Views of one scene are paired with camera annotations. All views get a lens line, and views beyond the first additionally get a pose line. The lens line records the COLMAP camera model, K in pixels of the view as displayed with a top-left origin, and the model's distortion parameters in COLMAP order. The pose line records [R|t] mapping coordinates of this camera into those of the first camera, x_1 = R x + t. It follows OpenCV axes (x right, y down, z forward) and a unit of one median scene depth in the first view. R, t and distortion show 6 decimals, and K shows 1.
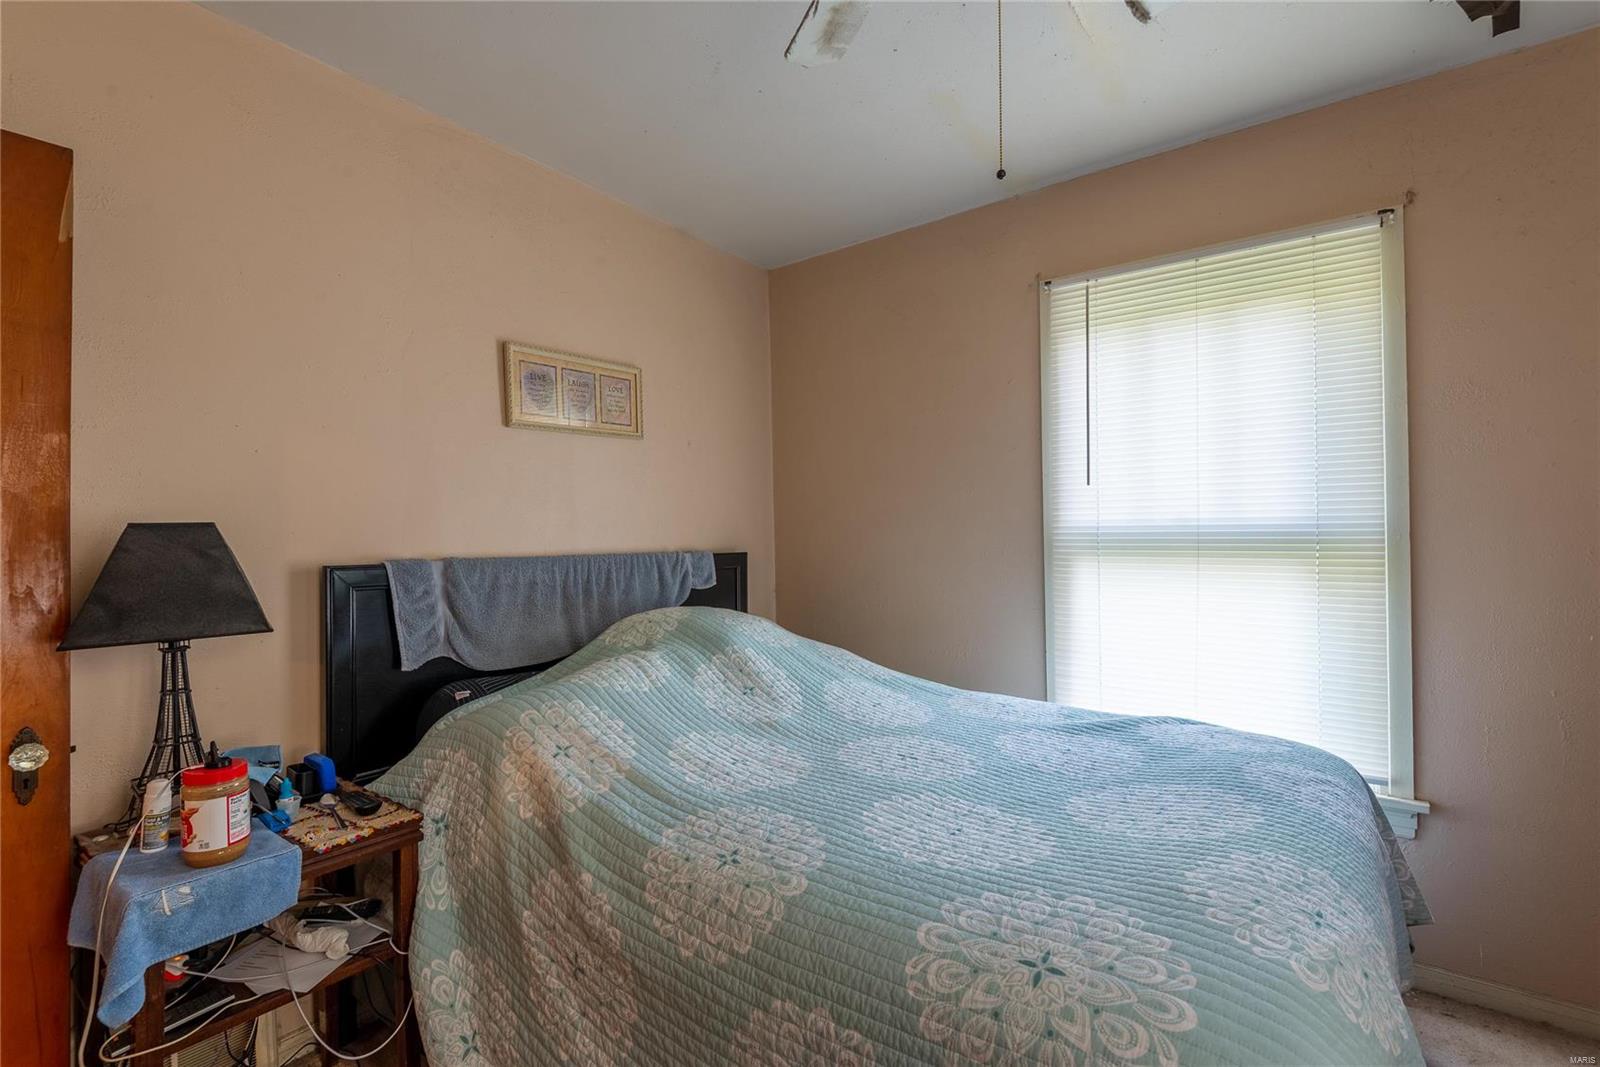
lens RADIAL K [[735.0, 0, 800.0], [0, 735.0, 533.5], [0, 0, 1]] dist [0.046421, -0.027025]
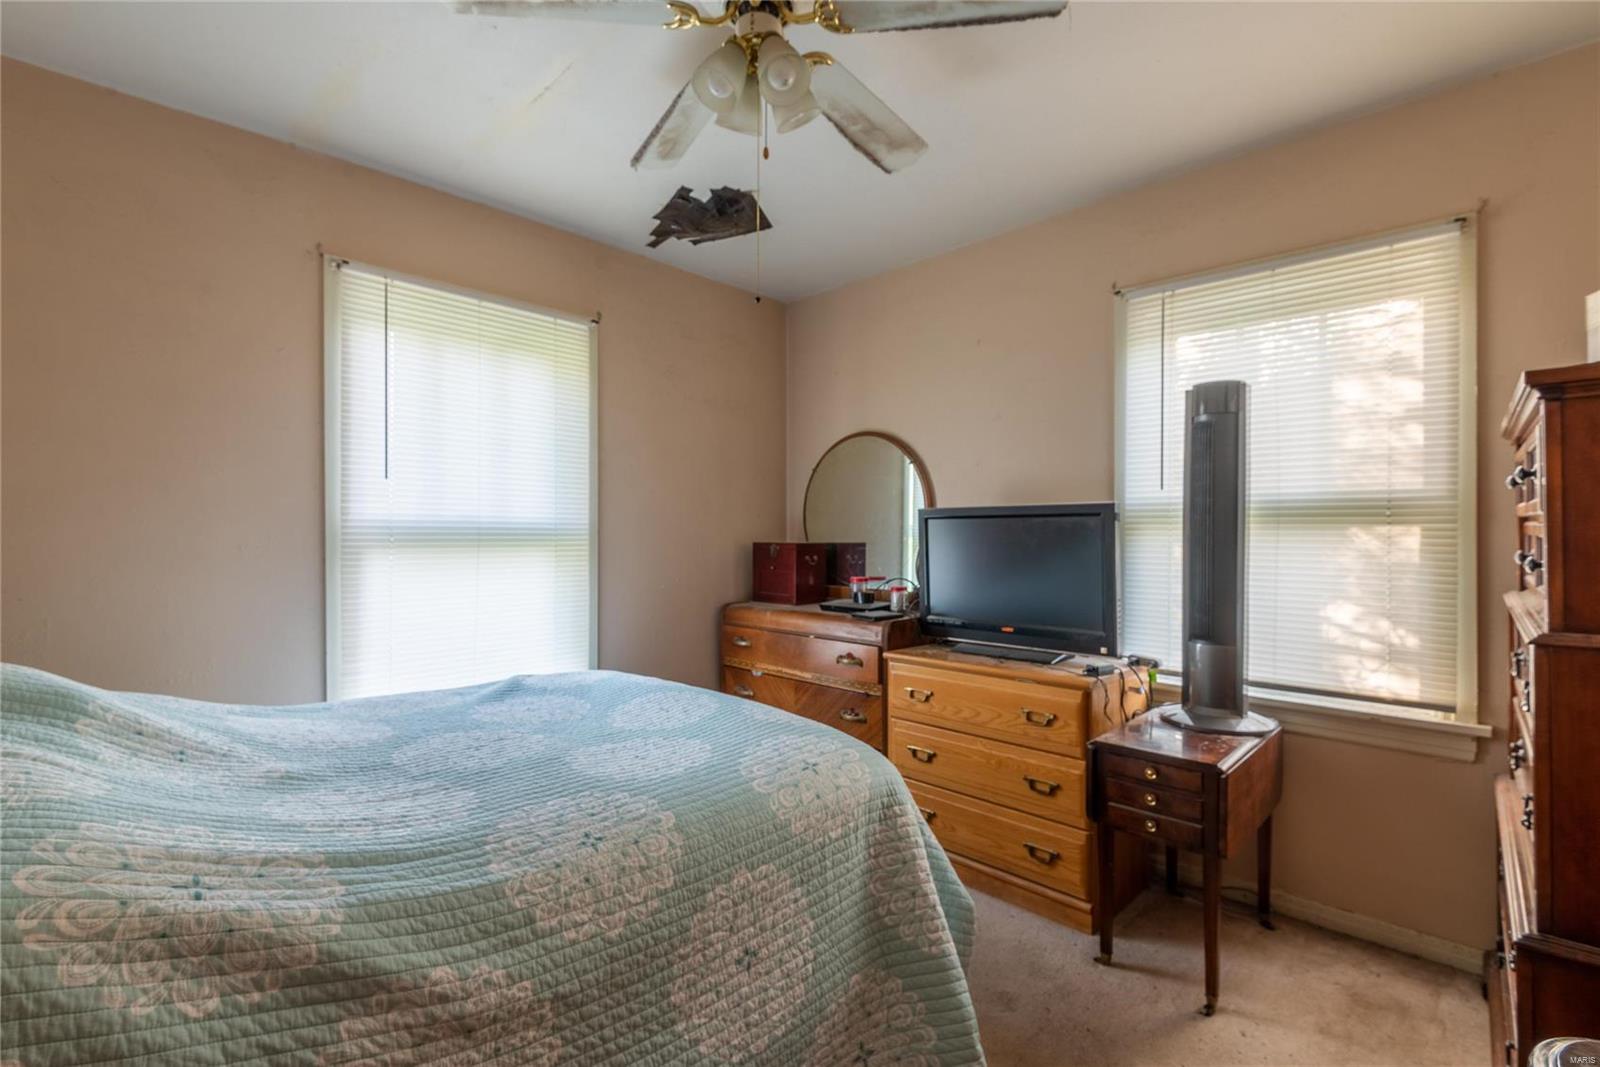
lens RADIAL K [[735.0, 0, 800.0], [0, 735.0, 533.5], [0, 0, 1]] dist [0.046421, -0.027025]
pose [[0.133810, 0.007264, 0.990980, -1.010262], [-0.007539, 0.999952, -0.006312, 0.021142], [-0.990978, -0.006627, 0.133858, 0.551898]]
